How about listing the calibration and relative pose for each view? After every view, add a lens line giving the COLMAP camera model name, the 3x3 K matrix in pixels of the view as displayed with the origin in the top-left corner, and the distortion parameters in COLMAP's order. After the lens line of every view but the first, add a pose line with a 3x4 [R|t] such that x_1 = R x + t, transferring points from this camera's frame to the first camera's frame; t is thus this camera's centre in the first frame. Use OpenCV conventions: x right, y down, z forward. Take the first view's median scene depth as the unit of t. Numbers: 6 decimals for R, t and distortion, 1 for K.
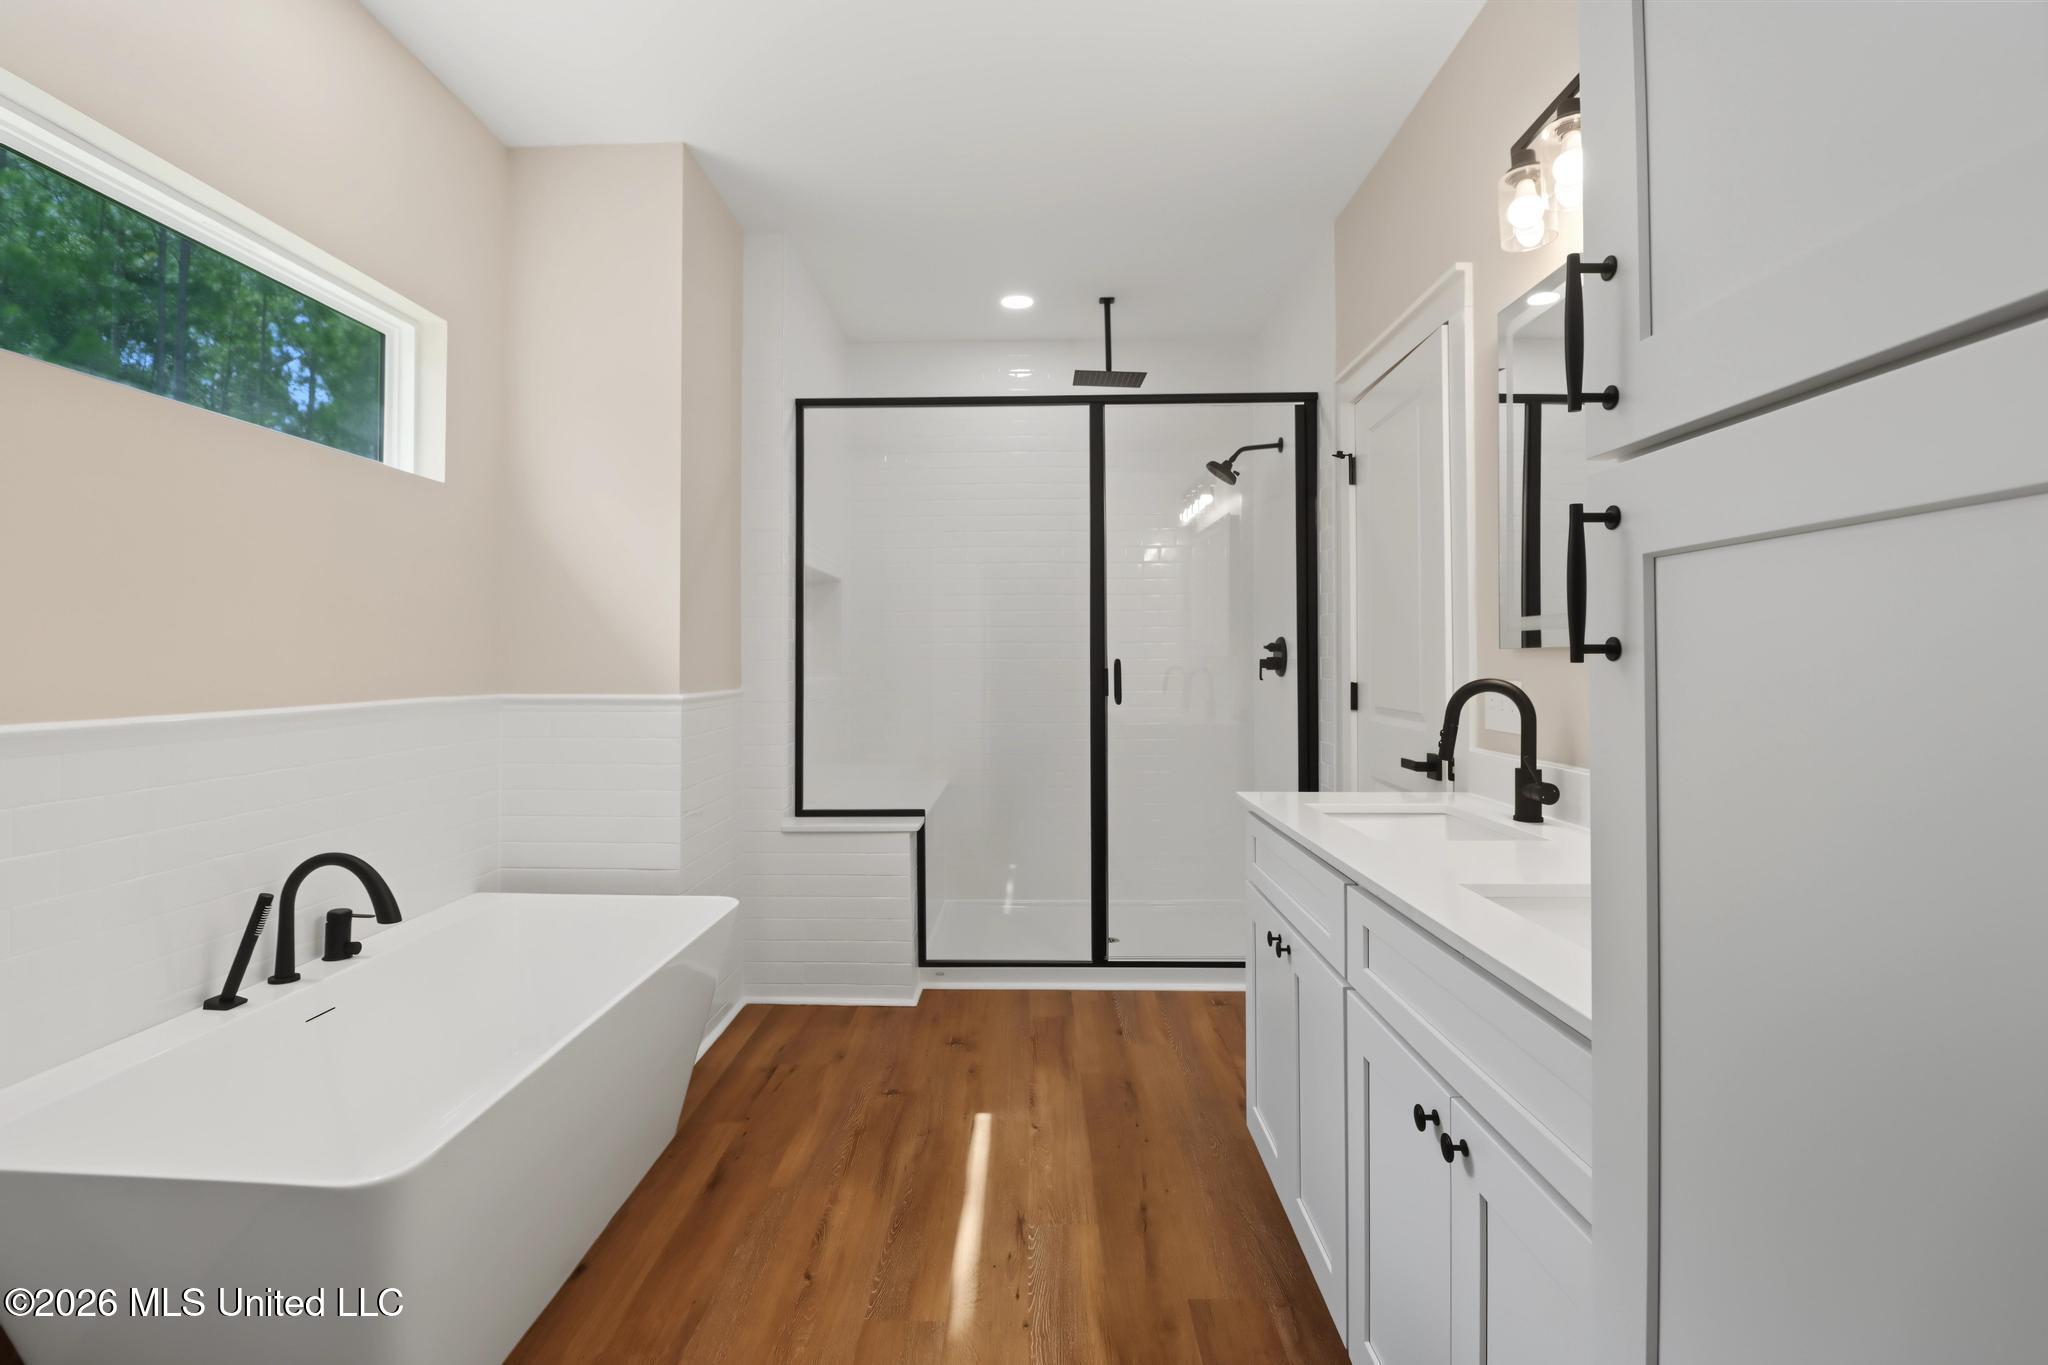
lens RADIAL K [[955.8, 0, 1013.6], [0, 955.8, 654.9], [0, 0, 1]] dist [0.006351, -0.000954]
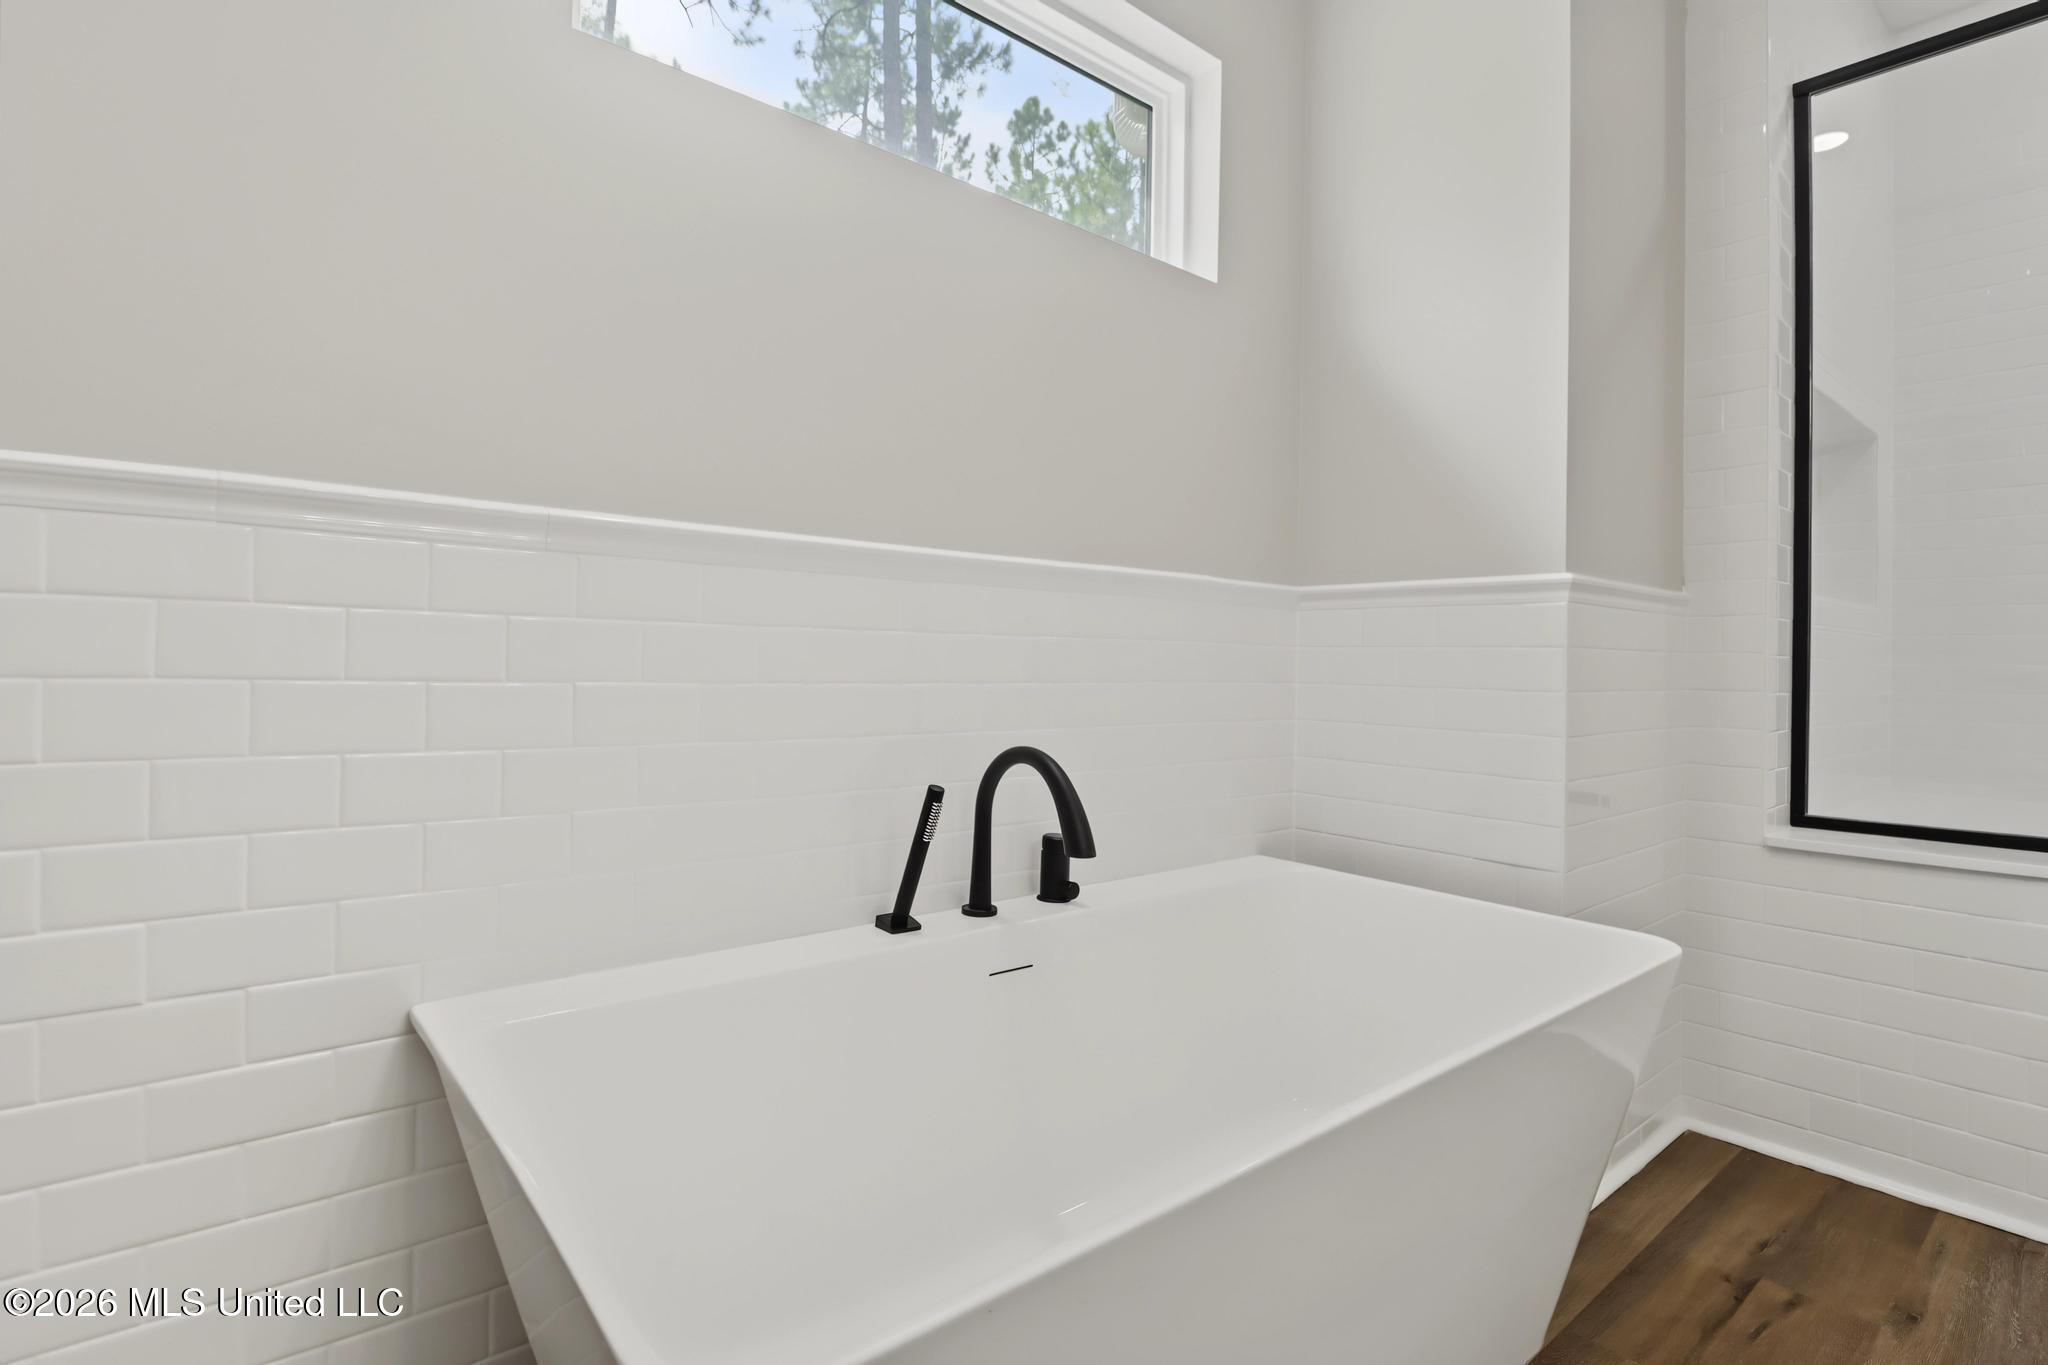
lens RADIAL K [[982.9, 0, 1024.0], [0, 982.9, 682.5], [0, 0, 1]] dist [-0.000015, -0.012062]
pose [[0.651708, 0.007315, -0.758435, -0.107835], [-0.005467, 0.999973, 0.004947, 0.104594], [0.758450, 0.000922, 0.651730, 0.354593]]
